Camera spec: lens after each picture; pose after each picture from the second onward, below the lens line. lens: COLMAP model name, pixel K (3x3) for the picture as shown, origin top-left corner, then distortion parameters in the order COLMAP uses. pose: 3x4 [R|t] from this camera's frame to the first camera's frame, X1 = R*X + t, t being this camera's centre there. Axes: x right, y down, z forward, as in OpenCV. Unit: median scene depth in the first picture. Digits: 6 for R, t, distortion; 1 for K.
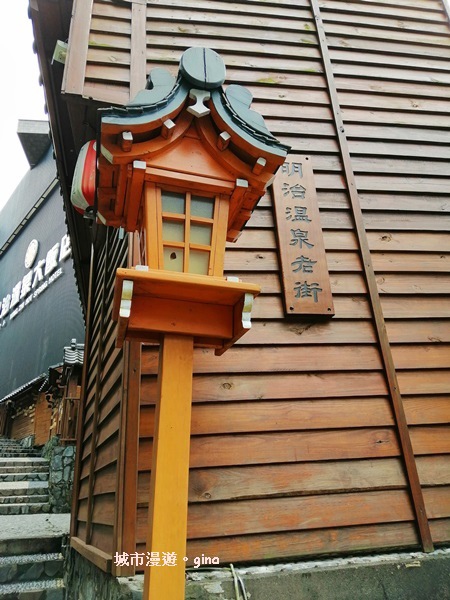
lens RADIAL K [[441.9, 0, 225.0], [0, 441.9, 300.0], [0, 0, 1]] dist [0.075031, -0.112868]
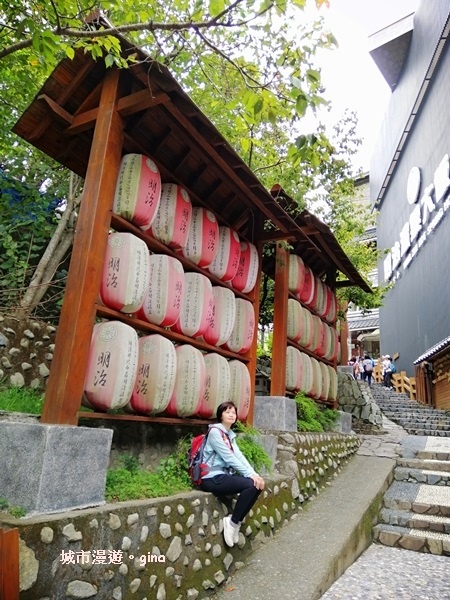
lens RADIAL K [[441.9, 0, 225.0], [0, 441.9, 300.0], [0, 0, 1]] dist [0.075031, -0.112868]
pose [[0.669367, -0.134232, -0.730705, -0.098033], [0.201130, 0.979555, 0.004300, 0.030843], [0.715189, -0.149845, 0.682680, 0.167775]]
